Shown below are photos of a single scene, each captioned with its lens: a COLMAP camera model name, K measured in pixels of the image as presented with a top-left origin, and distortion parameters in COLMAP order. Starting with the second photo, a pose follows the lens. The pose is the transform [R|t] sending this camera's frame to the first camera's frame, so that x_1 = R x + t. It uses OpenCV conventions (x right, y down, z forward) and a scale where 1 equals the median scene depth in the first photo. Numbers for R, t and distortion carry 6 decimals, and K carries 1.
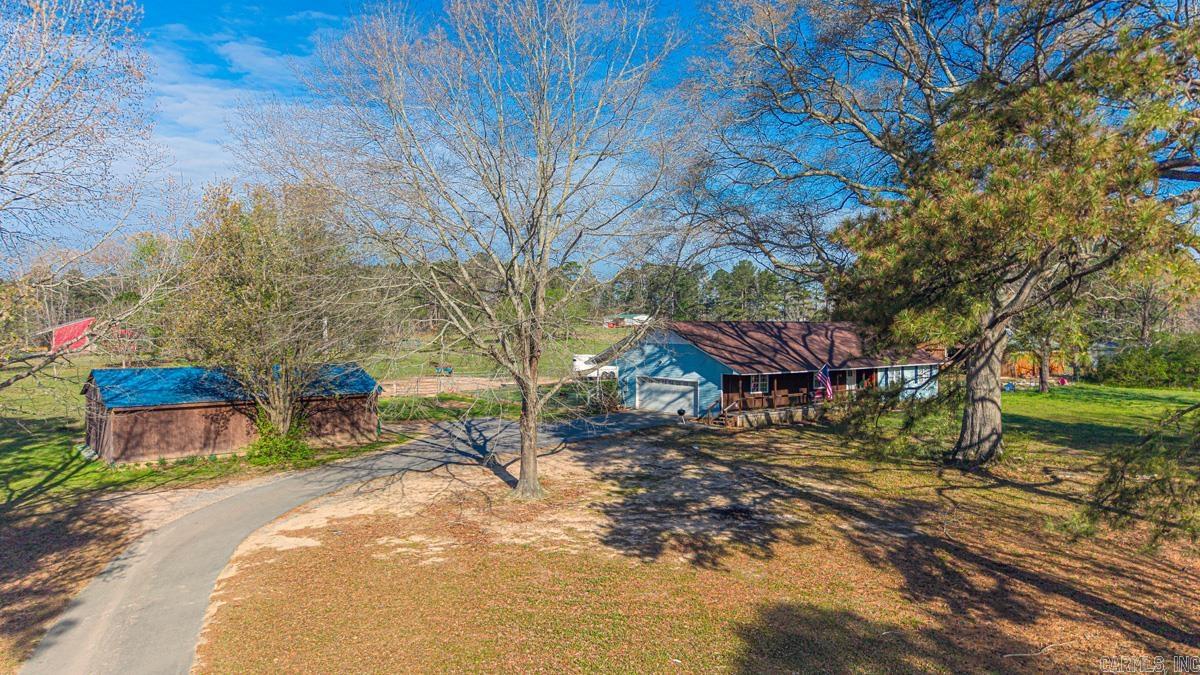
lens RADIAL K [[798.1, 0, 601.2], [0, 798.1, 276.0], [0, 0, 1]] dist [0.051327, -0.061147]
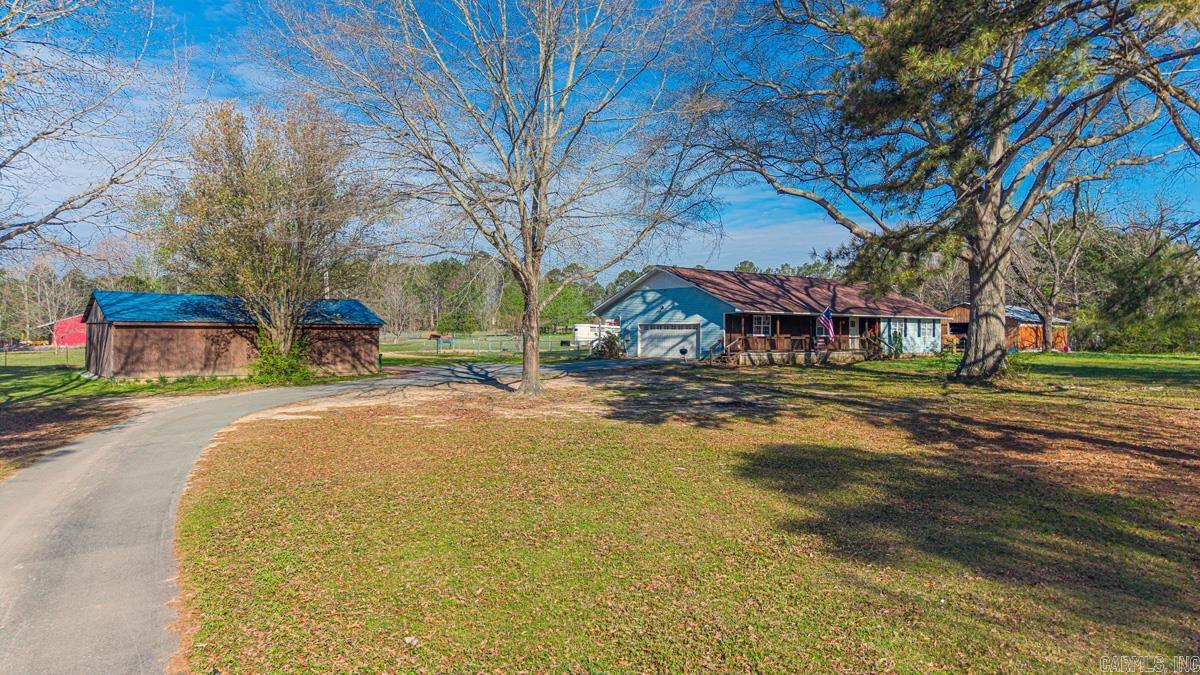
lens RADIAL K [[798.0, 0, 600.0], [0, 798.0, 337.5], [0, 0, 1]] dist [0.057753, -0.077832]
pose [[0.999997, 0.001729, -0.001605, -0.002450], [-0.001763, 0.999763, -0.021677, 0.193197], [0.001568, 0.021679, 0.999764, 0.004728]]
